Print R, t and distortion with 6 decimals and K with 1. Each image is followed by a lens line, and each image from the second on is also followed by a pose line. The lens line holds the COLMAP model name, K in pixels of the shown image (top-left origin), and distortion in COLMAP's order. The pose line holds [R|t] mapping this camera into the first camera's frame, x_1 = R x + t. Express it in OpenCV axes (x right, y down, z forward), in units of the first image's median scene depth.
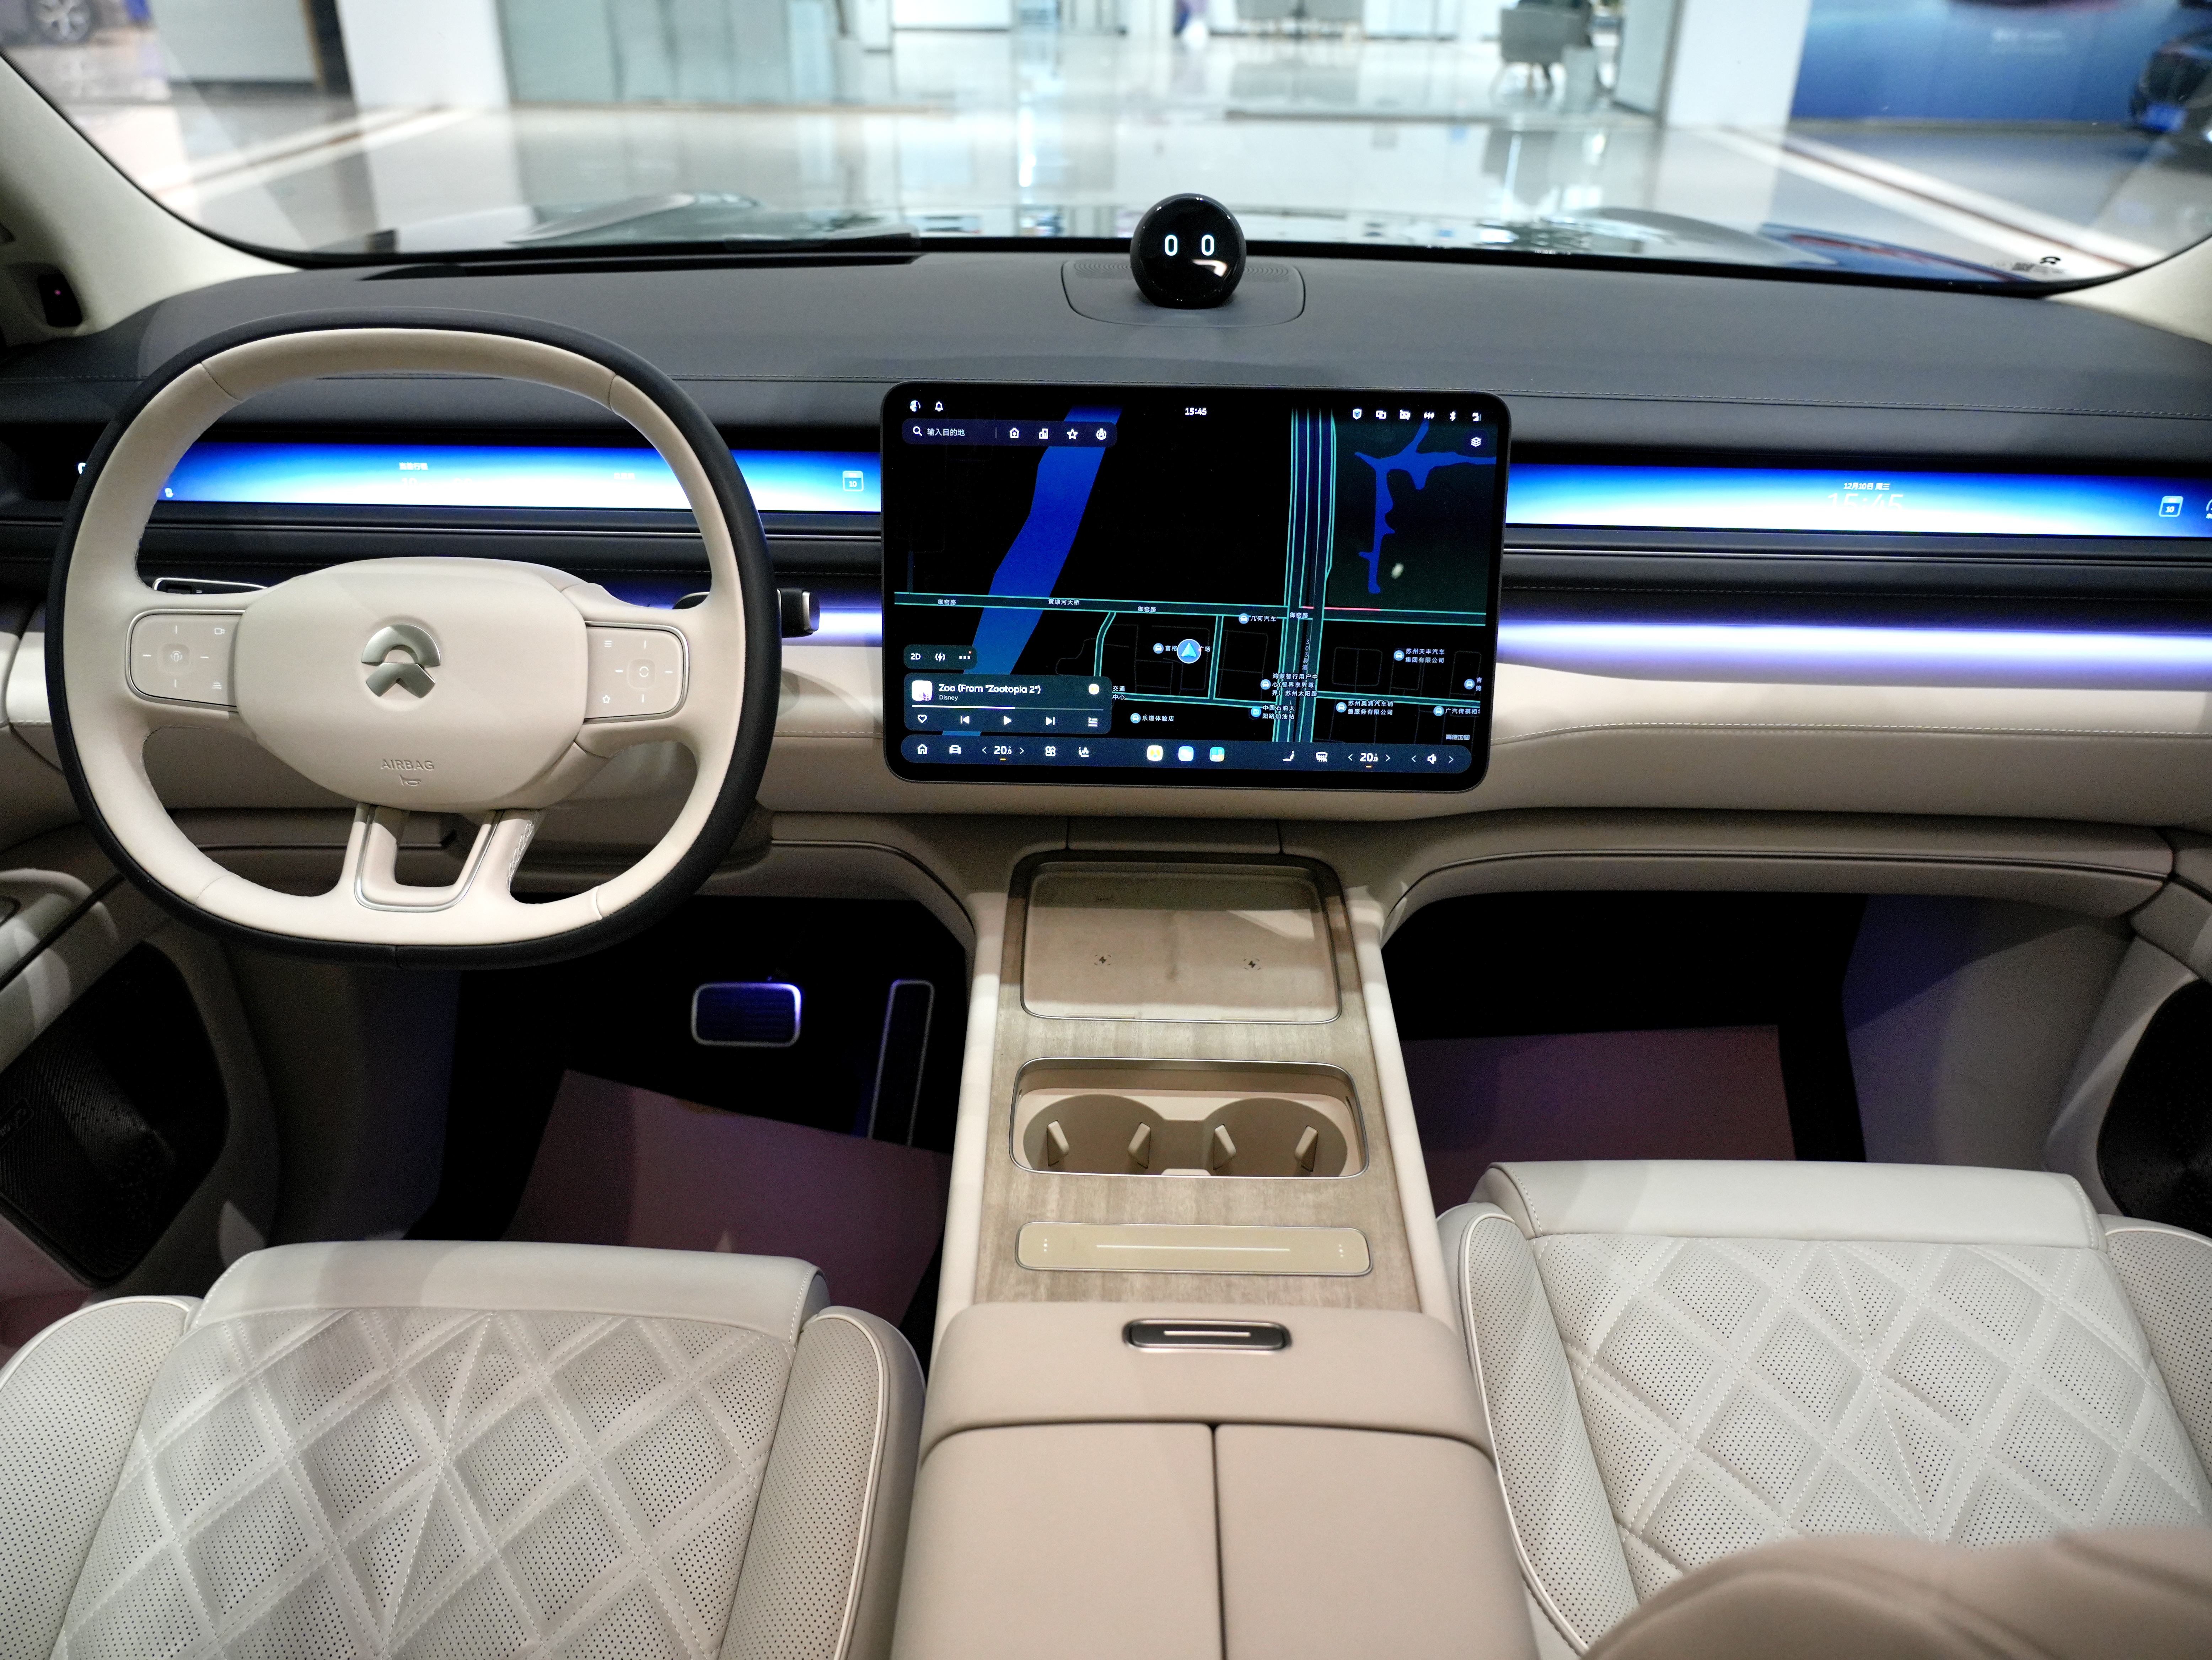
lens RADIAL K [[1576.6, 0, 1106.0], [0, 1576.6, 830.0], [0, 0, 1]] dist [0.001100, -0.002082]
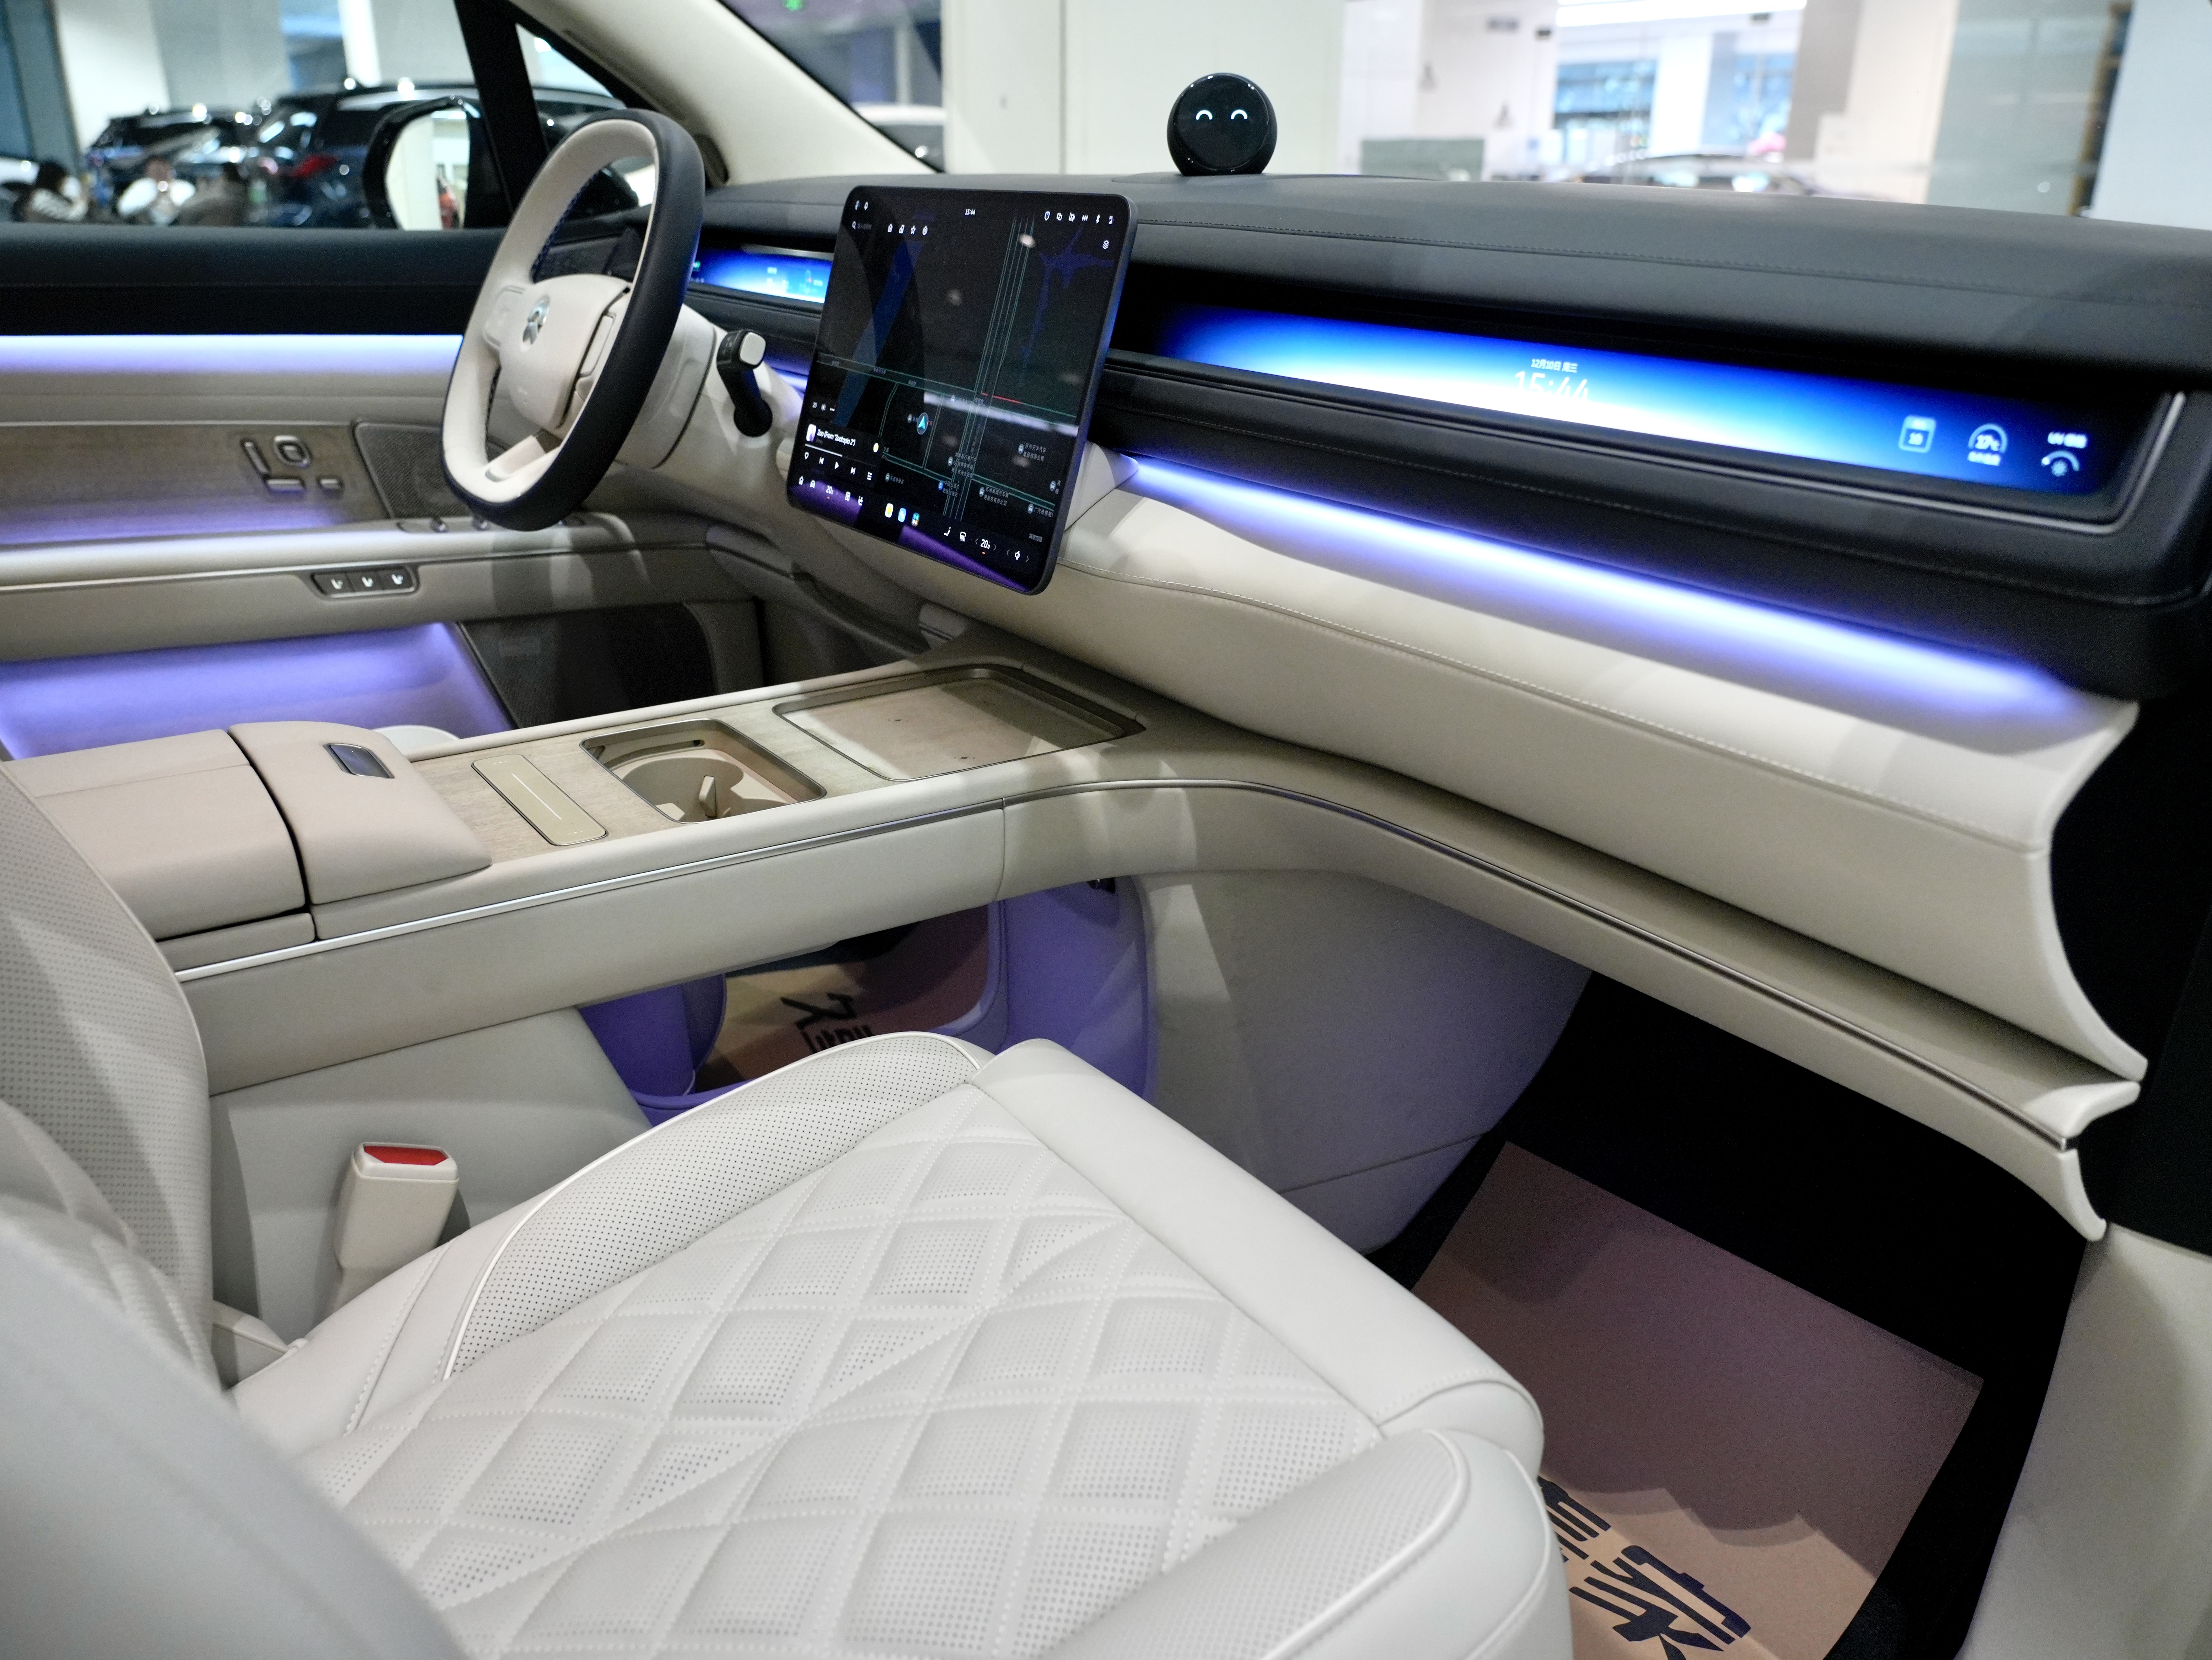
lens RADIAL K [[1695.7, 0, 1106.0], [0, 1695.7, 830.0], [0, 0, 1]] dist [-0.000036, -0.003339]
pose [[0.576632, 0.290566, -0.763588, 1.172100], [-0.400953, 0.914974, 0.045388, 0.045506], [0.711851, 0.279990, 0.644106, 0.412560]]
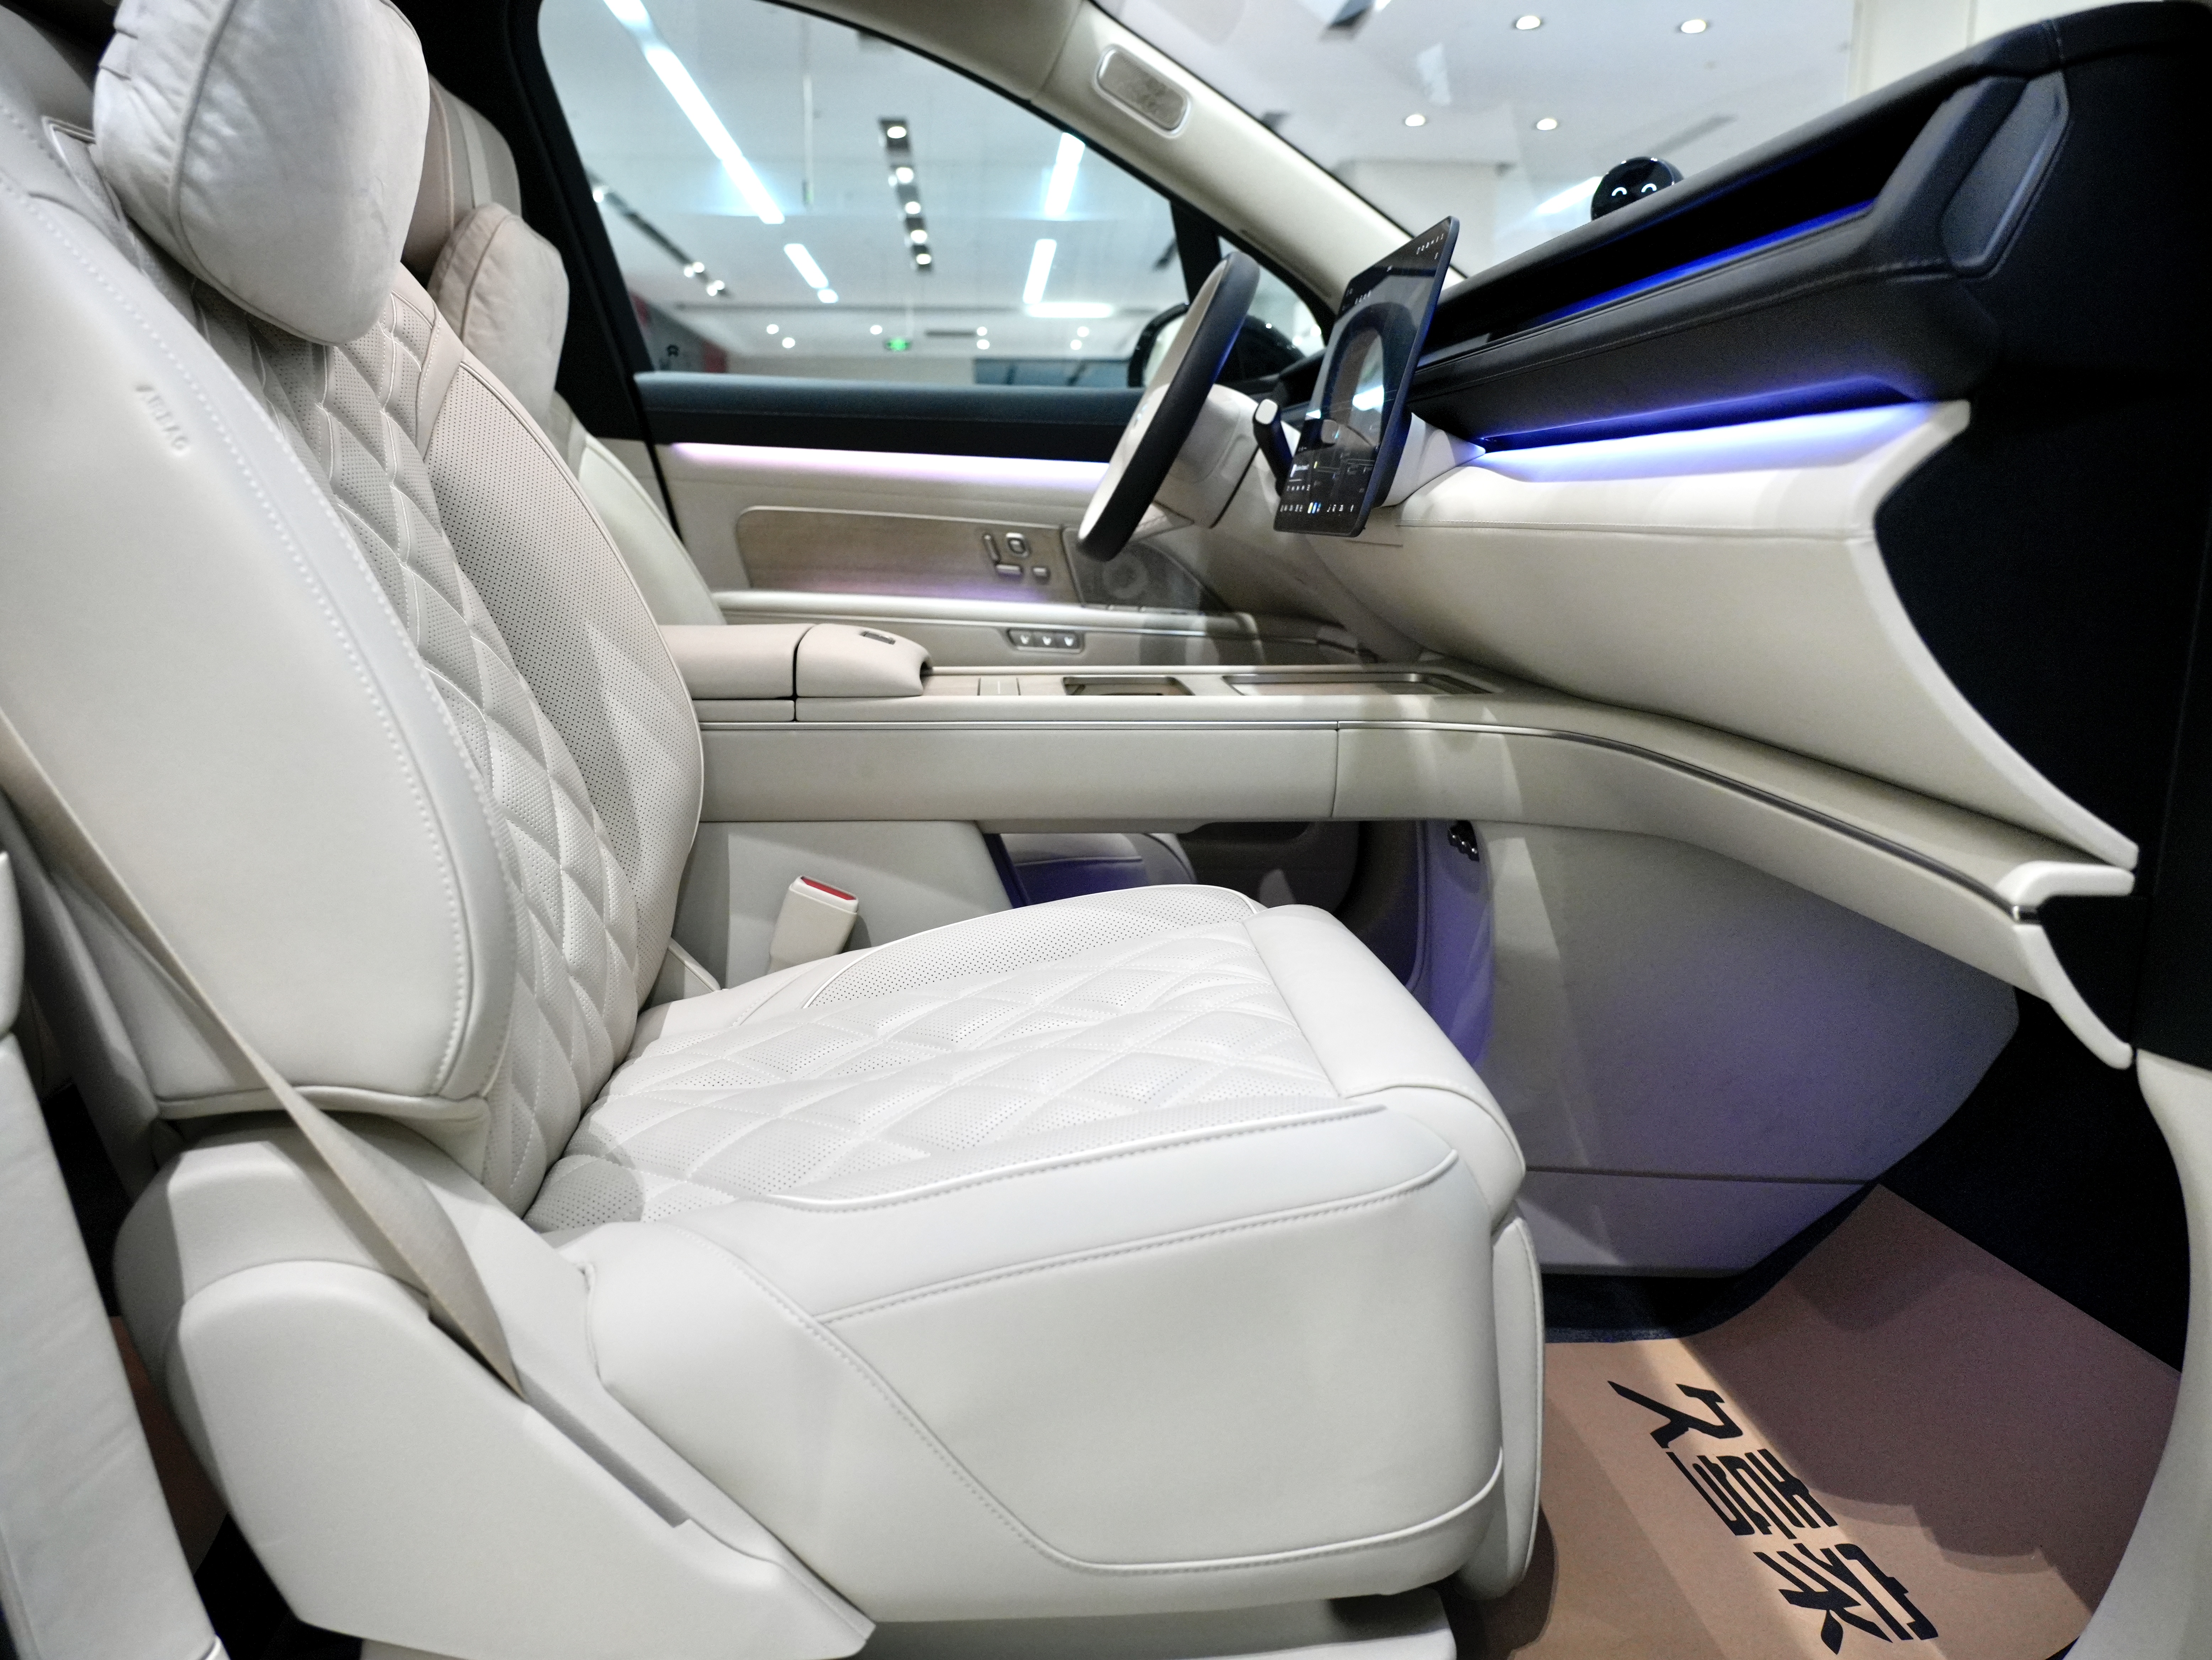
lens RADIAL K [[1638.9, 0, 1106.0], [0, 1638.9, 830.0], [0, 0, 1]] dist [0.002575, -0.061531]
pose [[0.078337, 0.179523, -0.980630, 1.560984], [-0.485334, 0.866085, 0.119782, 0.116697], [0.870812, 0.466550, 0.154975, 0.785465]]
